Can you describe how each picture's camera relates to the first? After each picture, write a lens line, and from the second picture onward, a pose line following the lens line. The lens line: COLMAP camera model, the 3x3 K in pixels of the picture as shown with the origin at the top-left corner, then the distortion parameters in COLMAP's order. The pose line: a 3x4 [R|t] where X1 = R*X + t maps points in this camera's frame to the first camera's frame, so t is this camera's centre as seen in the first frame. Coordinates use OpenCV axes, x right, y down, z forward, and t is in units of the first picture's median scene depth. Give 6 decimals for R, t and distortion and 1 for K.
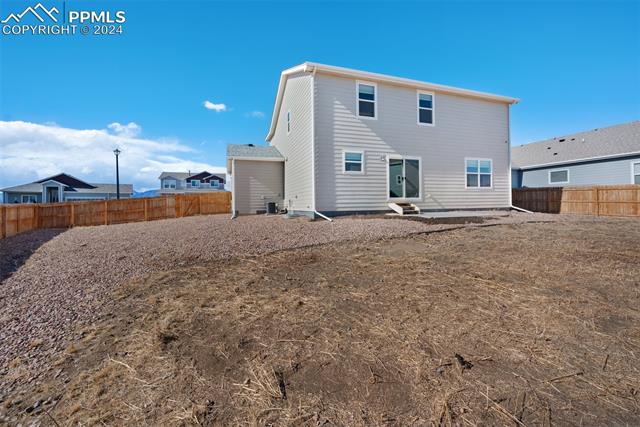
lens RADIAL K [[255.0, 0, 331.0], [0, 255.0, 200.9], [0, 0, 1]] dist [-0.000987, -0.000087]
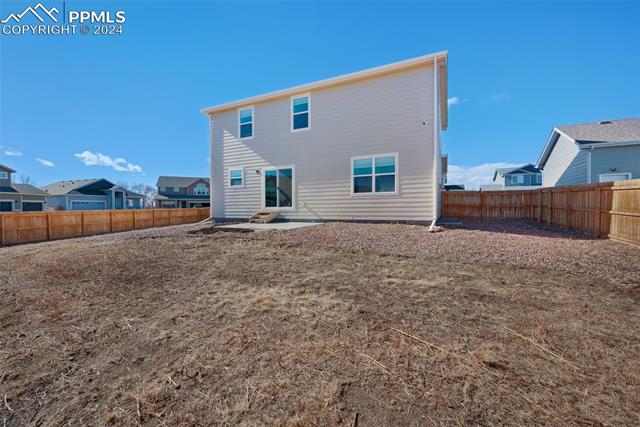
lens RADIAL K [[255.0, 0, 321.4], [0, 255.0, 213.3], [0, 0, 1]] dist [-0.000987, -0.000087]
pose [[0.714267, 0.015390, -0.699704, 1.108293], [-0.003163, 0.999819, 0.018763, -0.007281], [0.699866, -0.011189, 0.714186, 0.375556]]
